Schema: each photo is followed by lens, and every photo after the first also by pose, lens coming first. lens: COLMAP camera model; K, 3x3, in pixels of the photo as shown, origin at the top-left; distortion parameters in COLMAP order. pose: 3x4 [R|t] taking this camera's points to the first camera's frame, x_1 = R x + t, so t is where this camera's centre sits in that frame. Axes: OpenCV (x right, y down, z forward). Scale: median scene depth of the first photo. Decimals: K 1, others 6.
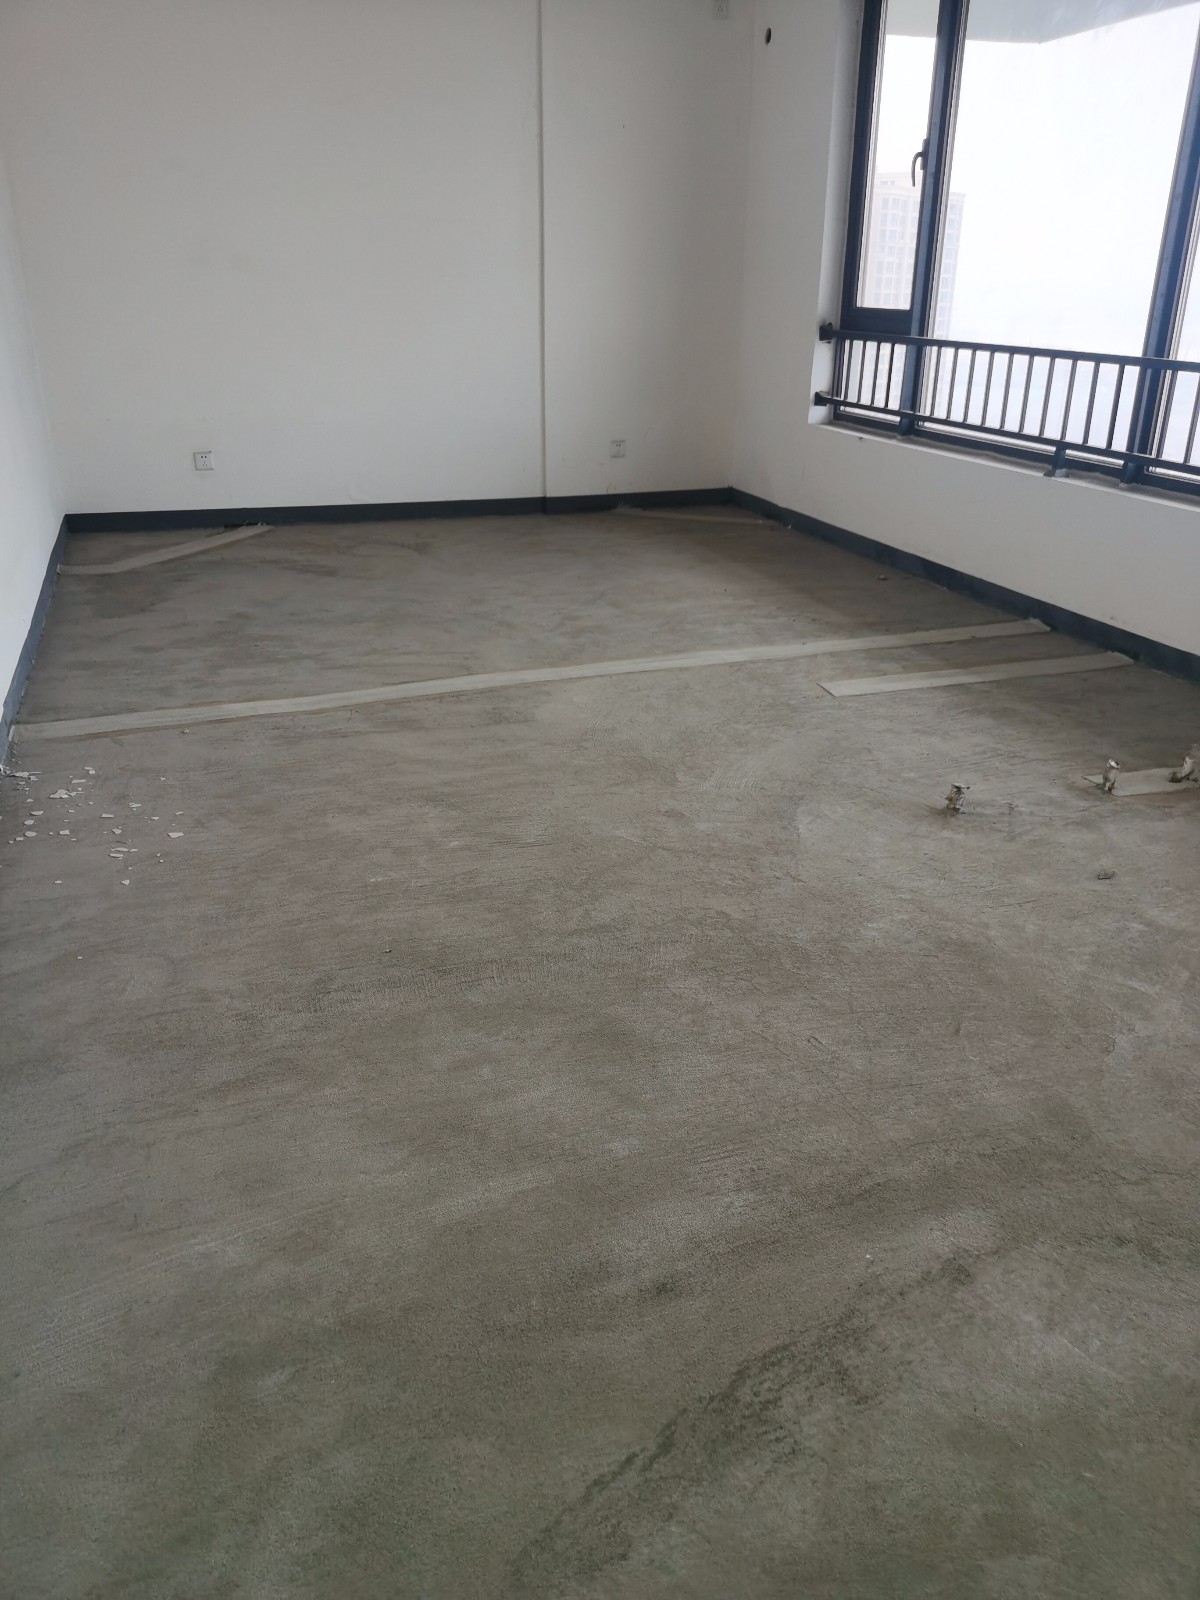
lens RADIAL K [[1238.0, 0, 598.4], [0, 1238.0, 800.2], [0, 0, 1]] dist [0.007589, -0.005397]
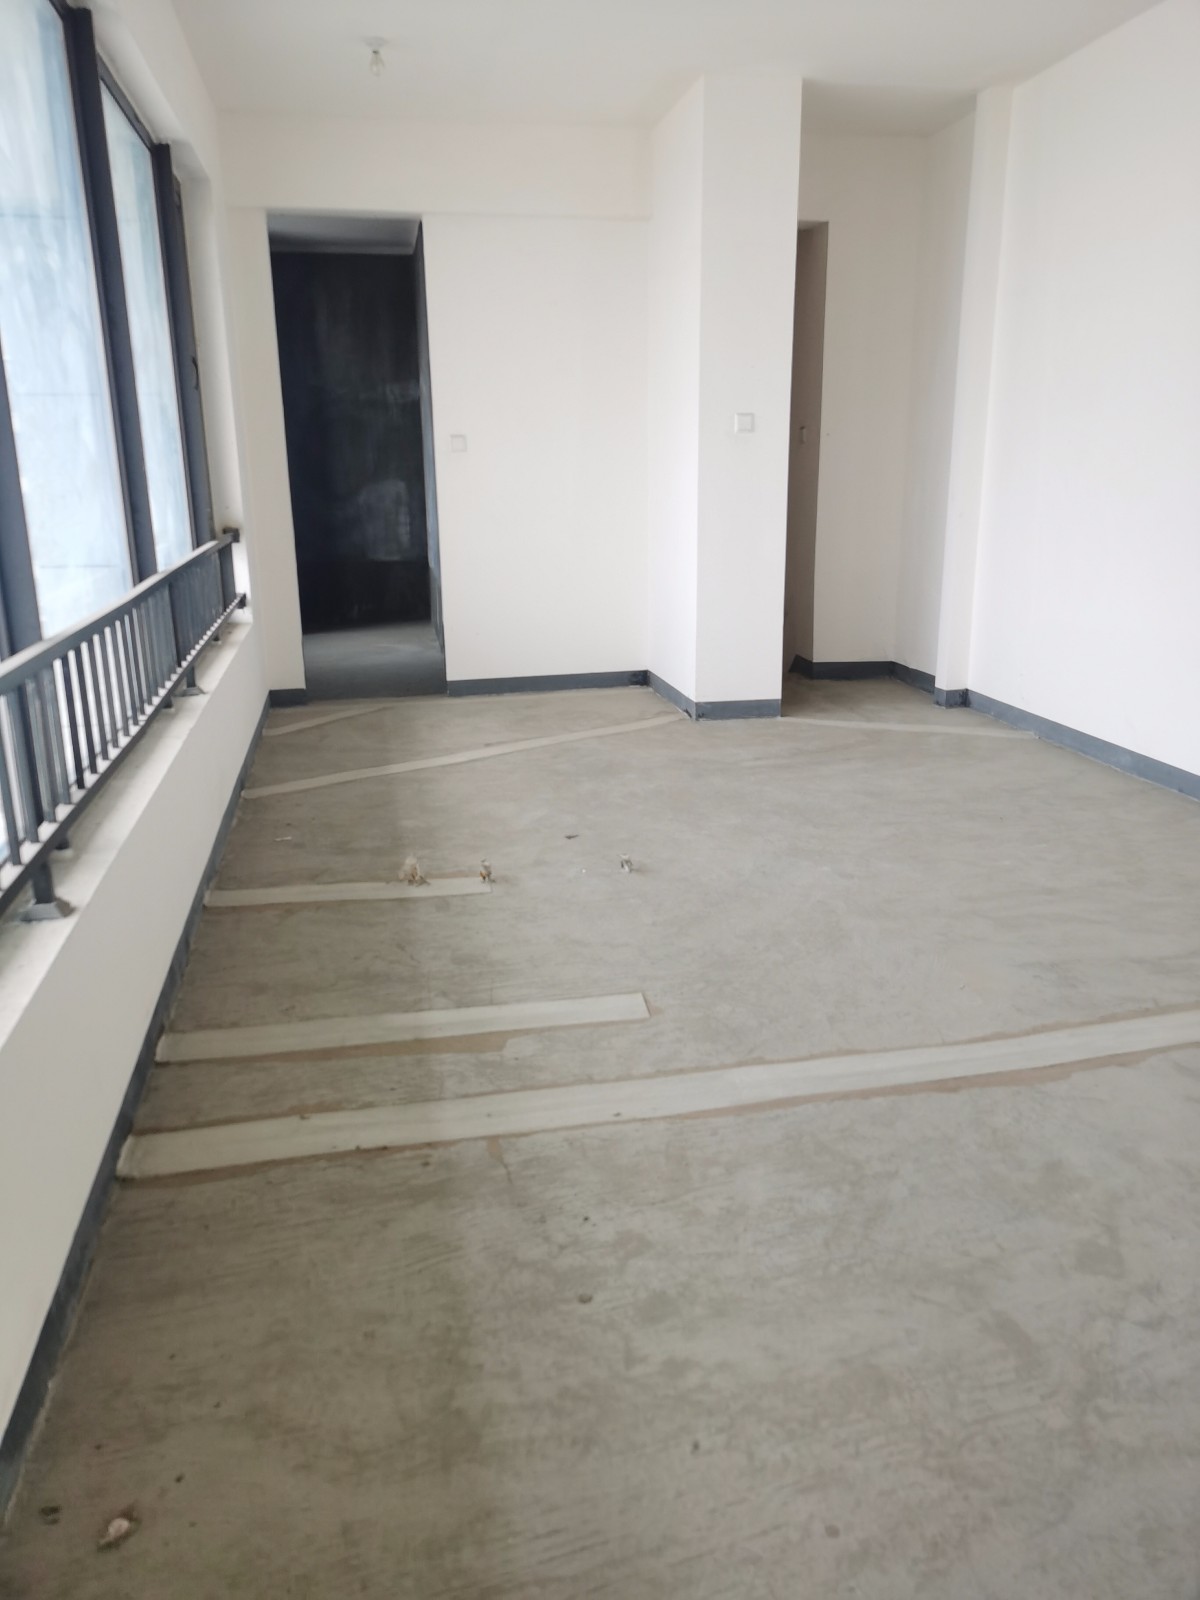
lens RADIAL K [[1238.0, 0, 600.5], [0, 1238.0, 801.3], [0, 0, 1]] dist [0.007589, -0.005397]
pose [[-0.991916, -0.021846, 0.125004, 0.116162], [0.060379, 0.785175, 0.616324, -0.638743], [-0.111614, 0.618889, -0.777508, 1.473957]]
